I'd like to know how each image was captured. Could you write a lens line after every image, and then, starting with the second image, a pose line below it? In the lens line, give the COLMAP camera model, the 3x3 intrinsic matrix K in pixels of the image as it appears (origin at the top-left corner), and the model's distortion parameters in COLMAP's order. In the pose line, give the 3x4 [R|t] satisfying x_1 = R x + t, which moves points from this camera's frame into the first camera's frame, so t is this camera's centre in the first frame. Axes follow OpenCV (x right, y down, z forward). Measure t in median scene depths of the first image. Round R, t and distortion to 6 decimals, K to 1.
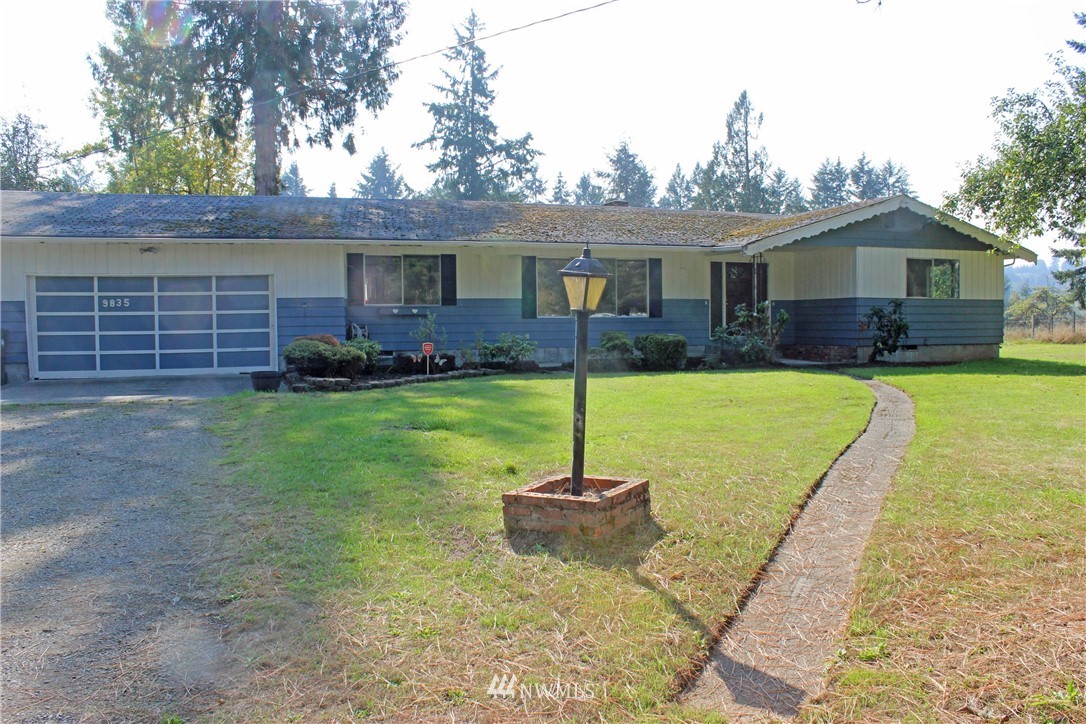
lens RADIAL K [[933.3, 0, 543.0], [0, 933.3, 362.0], [0, 0, 1]] dist [-0.130213, 0.009915]
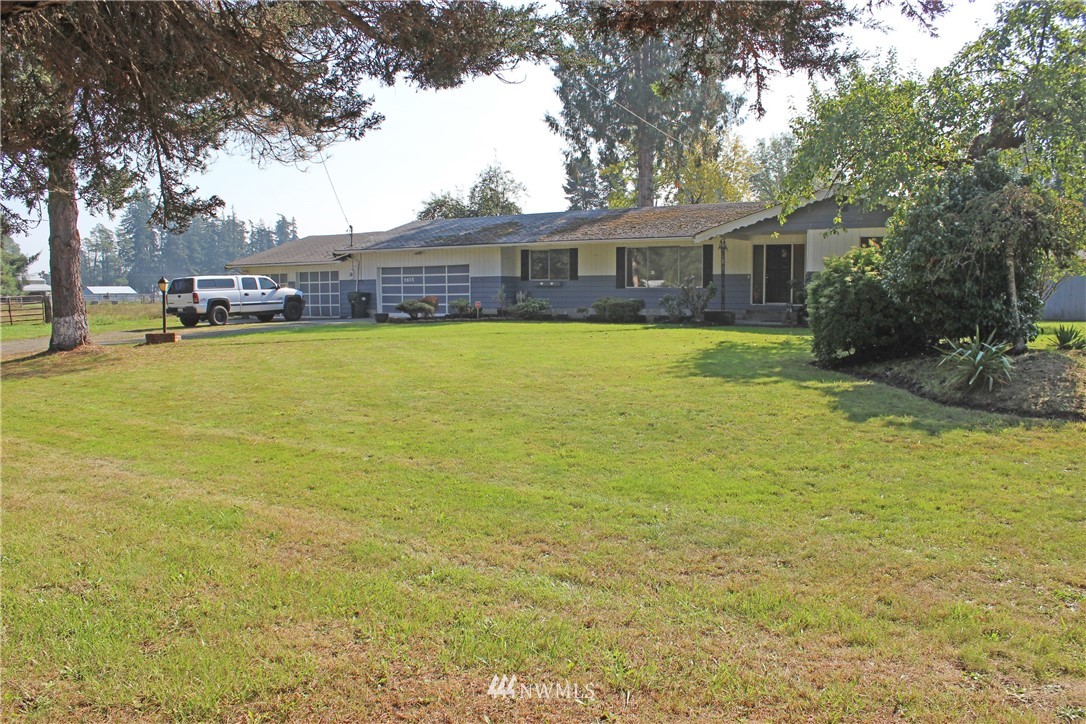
lens RADIAL K [[933.3, 0, 543.0], [0, 933.3, 362.0], [0, 0, 1]] dist [-0.130213, 0.009915]
pose [[0.612740, 0.063436, -0.787734, 1.168512], [-0.037584, 0.997984, 0.051133, -0.000179], [0.789390, -0.001725, 0.613889, -0.027099]]
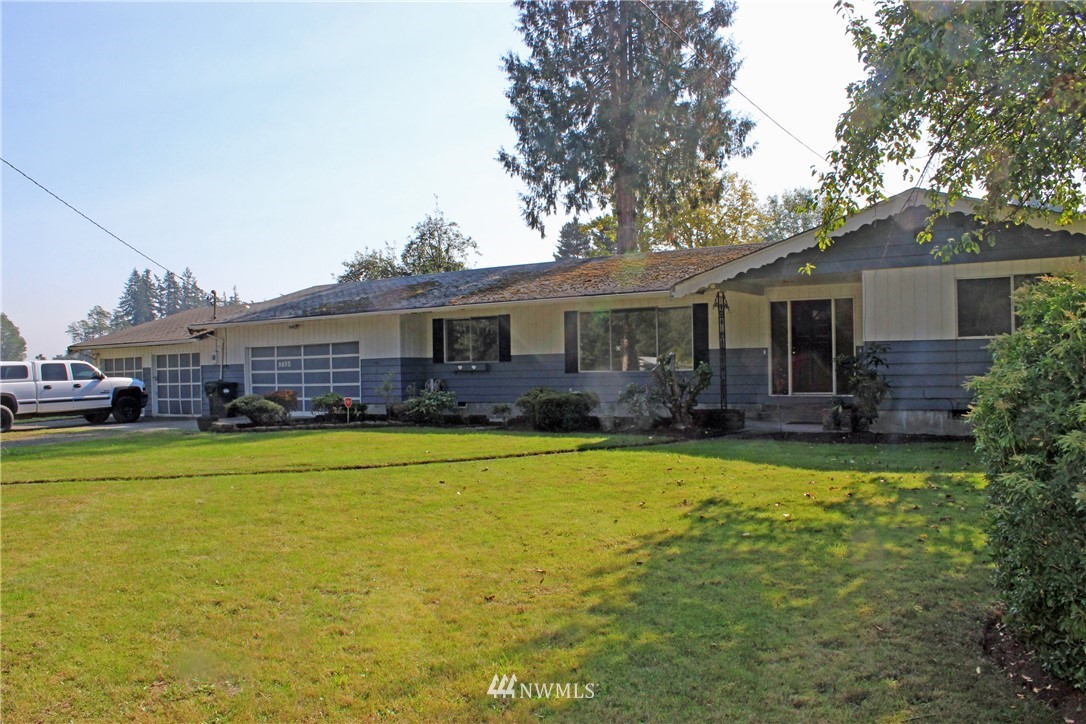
lens RADIAL K [[933.3, 0, 543.0], [0, 933.3, 362.0], [0, 0, 1]] dist [-0.130213, 0.009915]
pose [[0.599755, -0.012065, -0.800092, 0.816672], [-0.022181, 0.999251, -0.031696, -0.027475], [0.799876, 0.036756, 0.599039, 0.393510]]
